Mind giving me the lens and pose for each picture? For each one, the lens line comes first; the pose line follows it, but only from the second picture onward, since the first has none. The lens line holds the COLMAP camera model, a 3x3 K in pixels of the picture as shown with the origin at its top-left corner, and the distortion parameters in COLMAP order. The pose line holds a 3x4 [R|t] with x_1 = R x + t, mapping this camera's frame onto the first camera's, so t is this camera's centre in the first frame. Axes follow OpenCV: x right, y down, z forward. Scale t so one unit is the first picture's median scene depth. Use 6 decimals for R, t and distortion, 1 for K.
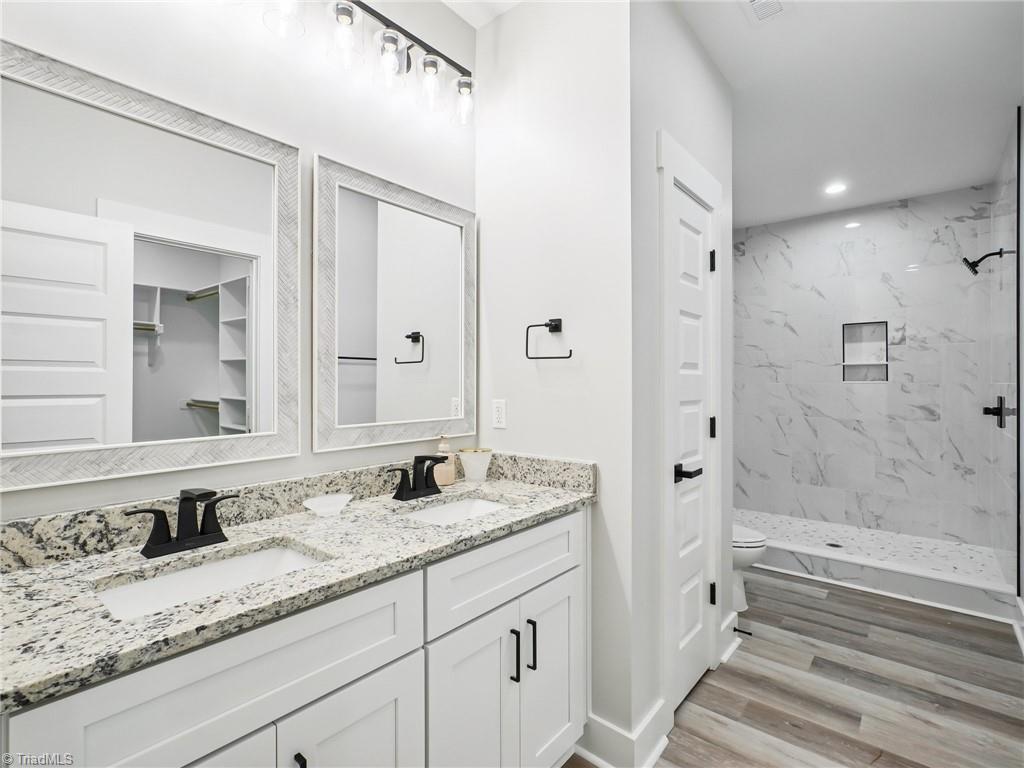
lens RADIAL K [[498.9, 0, 487.5], [0, 498.9, 371.1], [0, 0, 1]] dist [-0.012859, 0.005535]
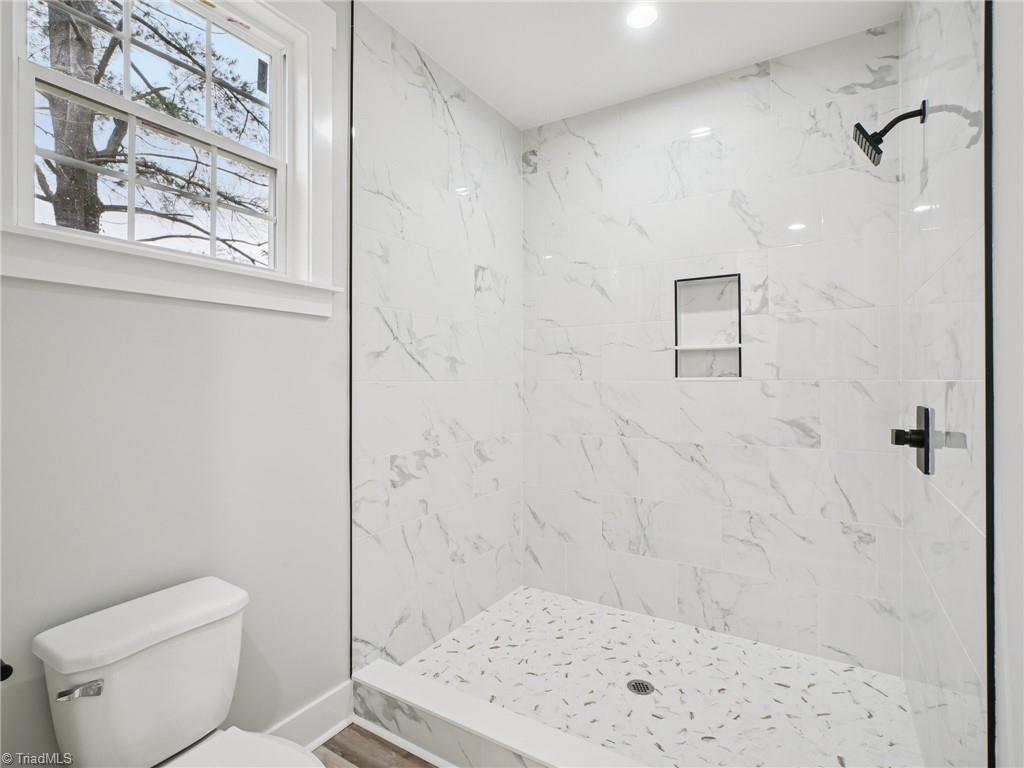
lens RADIAL K [[498.9, 0, 502.4], [0, 498.9, 367.8], [0, 0, 1]] dist [-0.012859, 0.005535]
pose [[0.989400, 0.000052, 0.145215, 0.464333], [0.000447, 0.999994, -0.003408, 0.011610], [-0.145215, 0.003436, 0.989394, 0.483289]]
